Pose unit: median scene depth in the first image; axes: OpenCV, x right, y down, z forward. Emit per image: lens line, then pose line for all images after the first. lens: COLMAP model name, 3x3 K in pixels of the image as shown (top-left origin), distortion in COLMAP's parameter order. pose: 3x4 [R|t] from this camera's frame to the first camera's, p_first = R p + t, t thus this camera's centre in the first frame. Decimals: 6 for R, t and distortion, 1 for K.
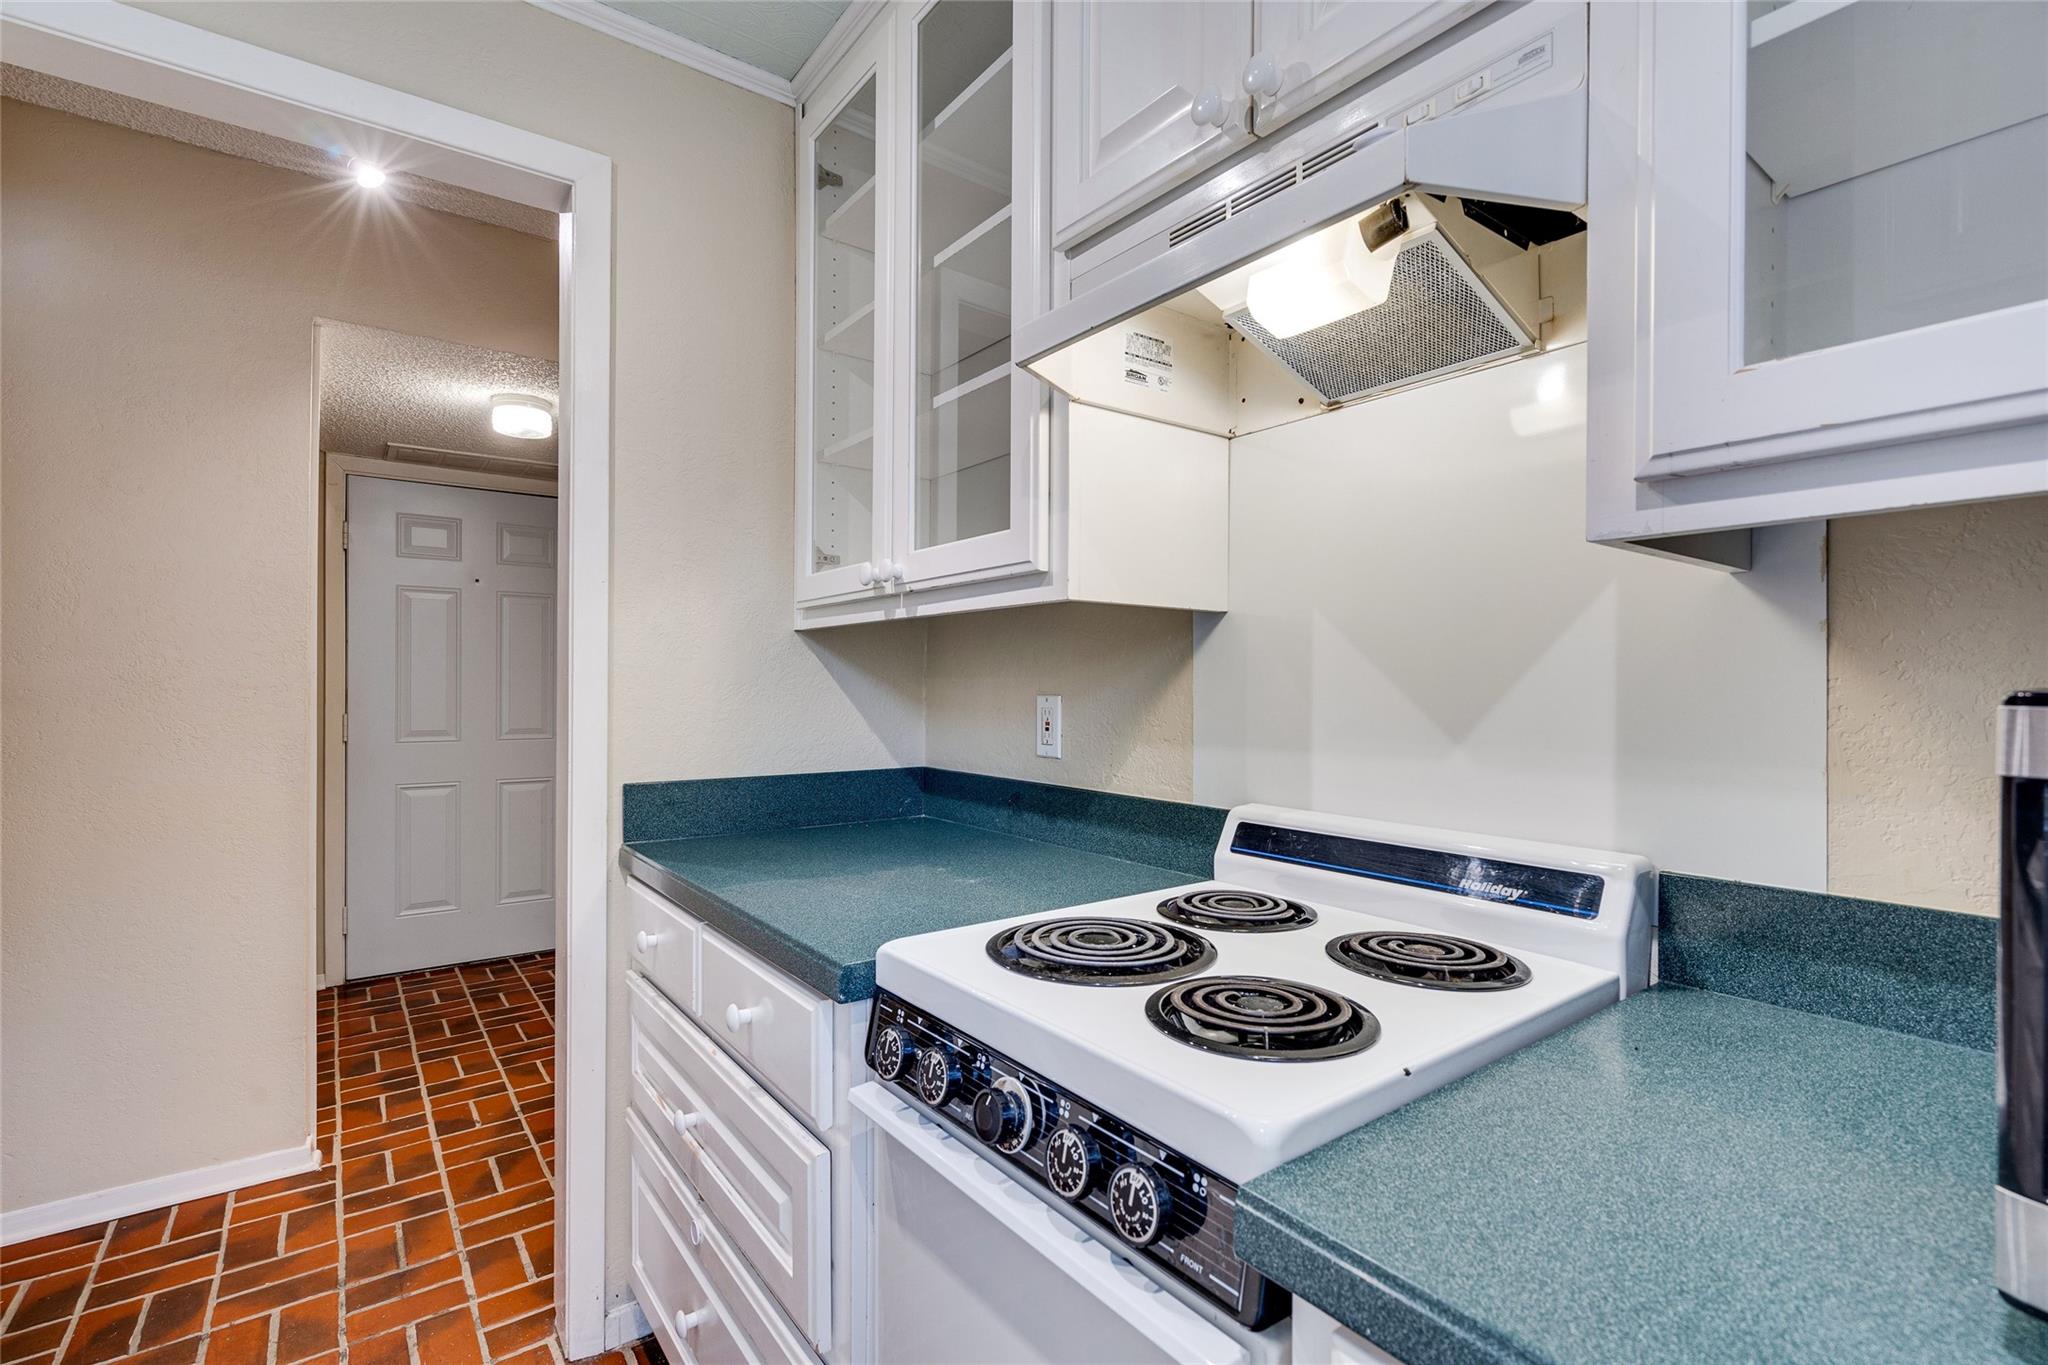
lens RADIAL K [[939.2, 0, 1023.4], [0, 939.2, 683.5], [0, 0, 1]] dist [-0.003381, 0.000599]
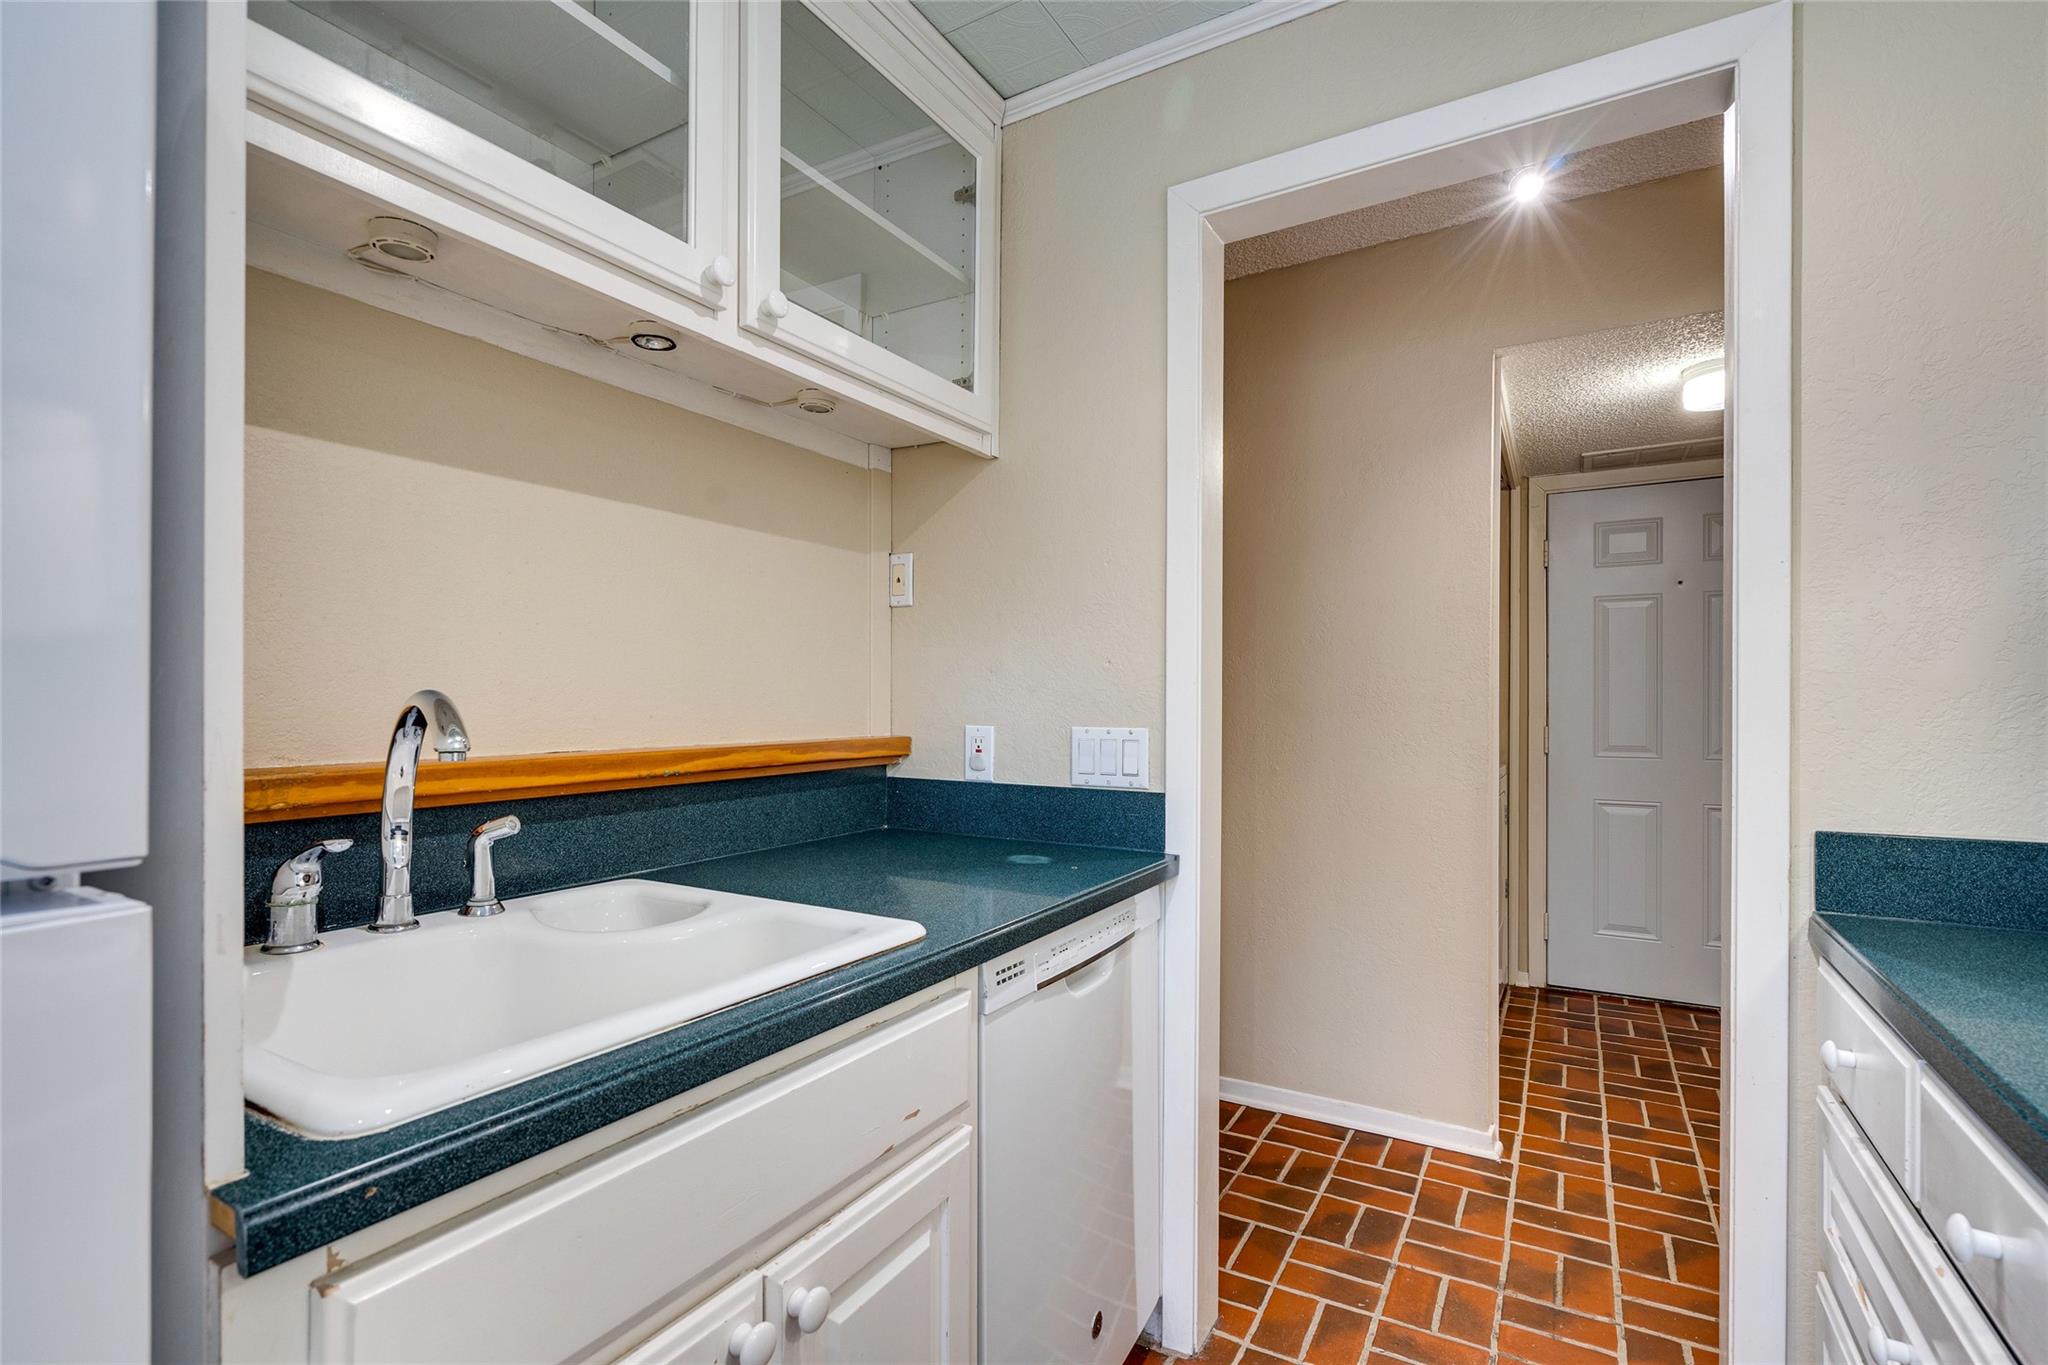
lens RADIAL K [[939.2, 0, 1020.1], [0, 939.2, 700.4], [0, 0, 1]] dist [-0.003381, 0.000599]
pose [[0.386309, -0.002928, -0.922365, 0.010441], [0.007540, 0.999972, -0.000016, -0.000747], [0.922338, -0.006948, 0.386320, 0.100454]]
